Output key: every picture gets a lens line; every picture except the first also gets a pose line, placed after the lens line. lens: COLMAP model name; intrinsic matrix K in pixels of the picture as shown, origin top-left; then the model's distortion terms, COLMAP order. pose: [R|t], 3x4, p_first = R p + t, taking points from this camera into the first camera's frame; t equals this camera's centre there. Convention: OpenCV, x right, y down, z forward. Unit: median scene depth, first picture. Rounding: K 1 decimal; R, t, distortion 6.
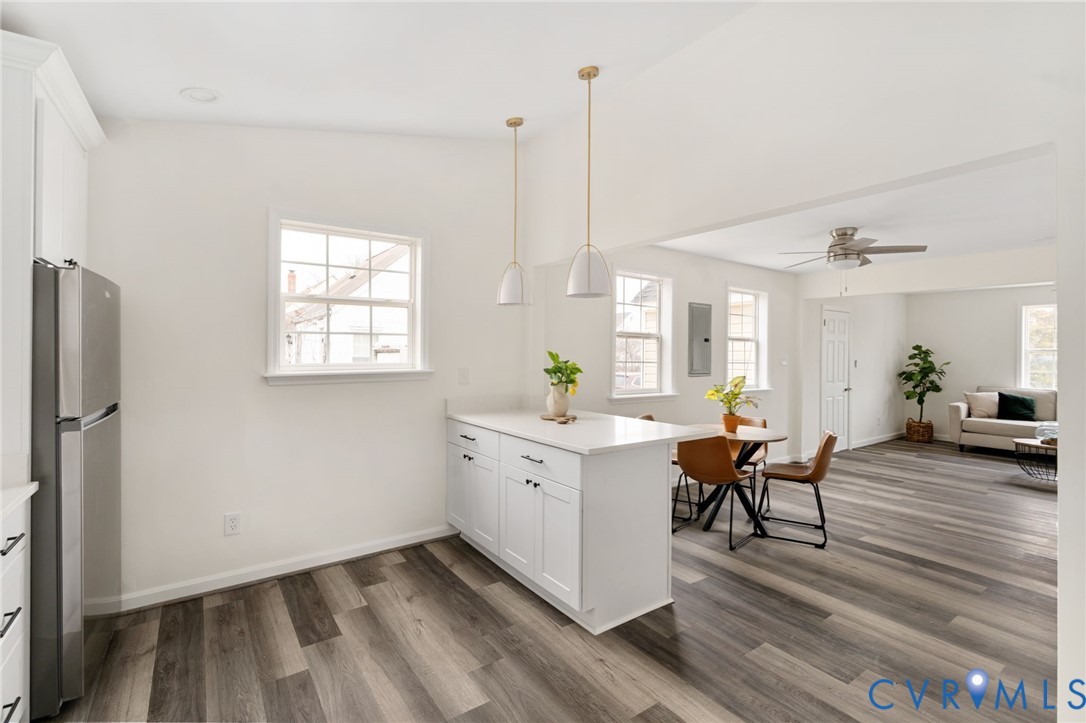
lens RADIAL K [[491.3, 0, 542.4], [0, 491.3, 352.0], [0, 0, 1]] dist [-0.011896, 0.003113]
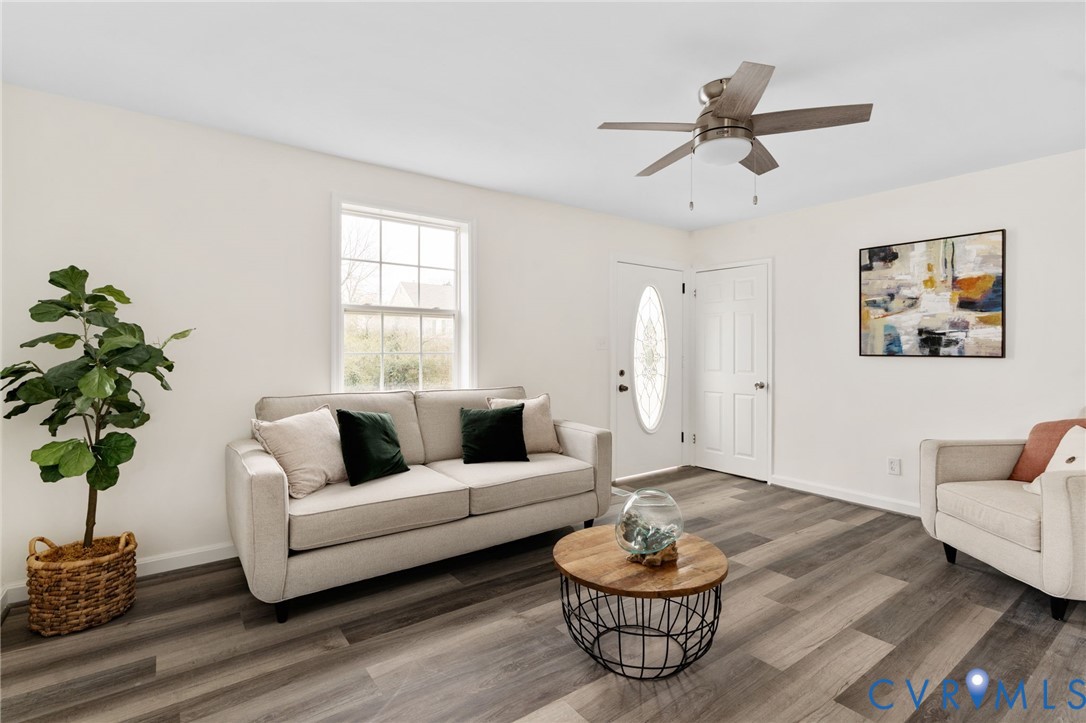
lens RADIAL K [[491.3, 0, 540.0], [0, 491.3, 351.3], [0, 0, 1]] dist [-0.011896, 0.003113]
pose [[-0.041572, -0.012305, 0.999060, 0.555244], [-0.002773, 0.999922, 0.012200, 0.033114], [-0.999132, -0.002263, -0.041603, 0.859524]]
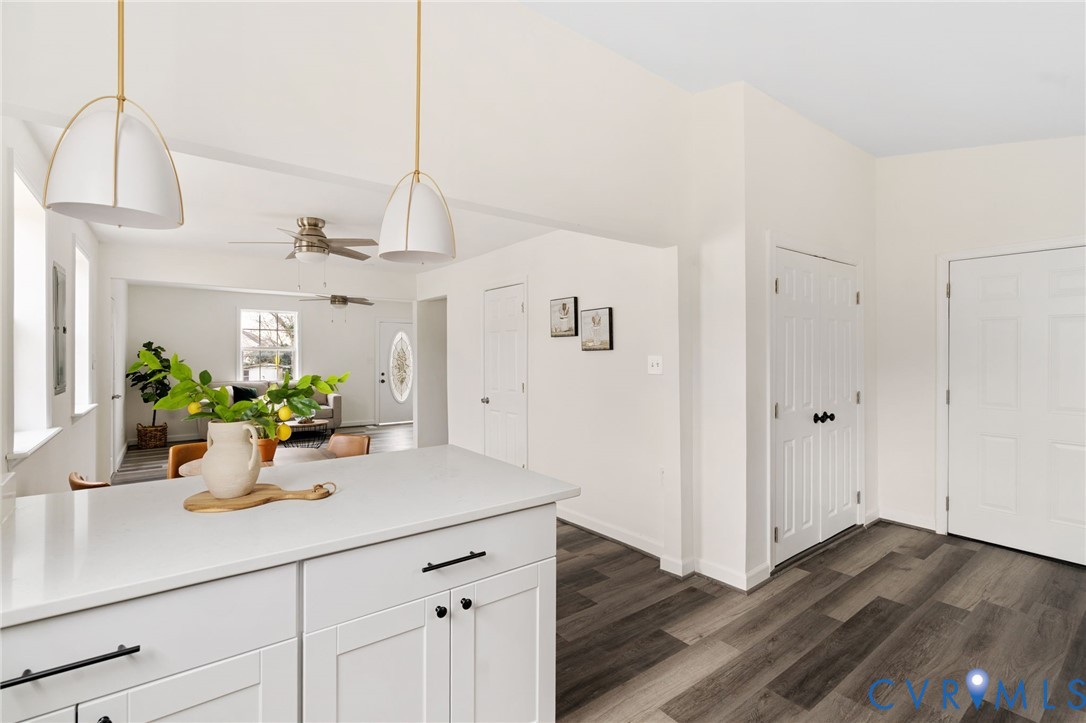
lens RADIAL K [[491.3, 0, 544.6], [0, 491.3, 352.8], [0, 0, 1]] dist [-0.011896, 0.003113]
pose [[-0.028219, -0.007714, 0.999572, -0.190521], [-0.000562, 0.999970, 0.007701, -0.001671], [-0.999602, -0.000345, -0.028222, 0.327794]]
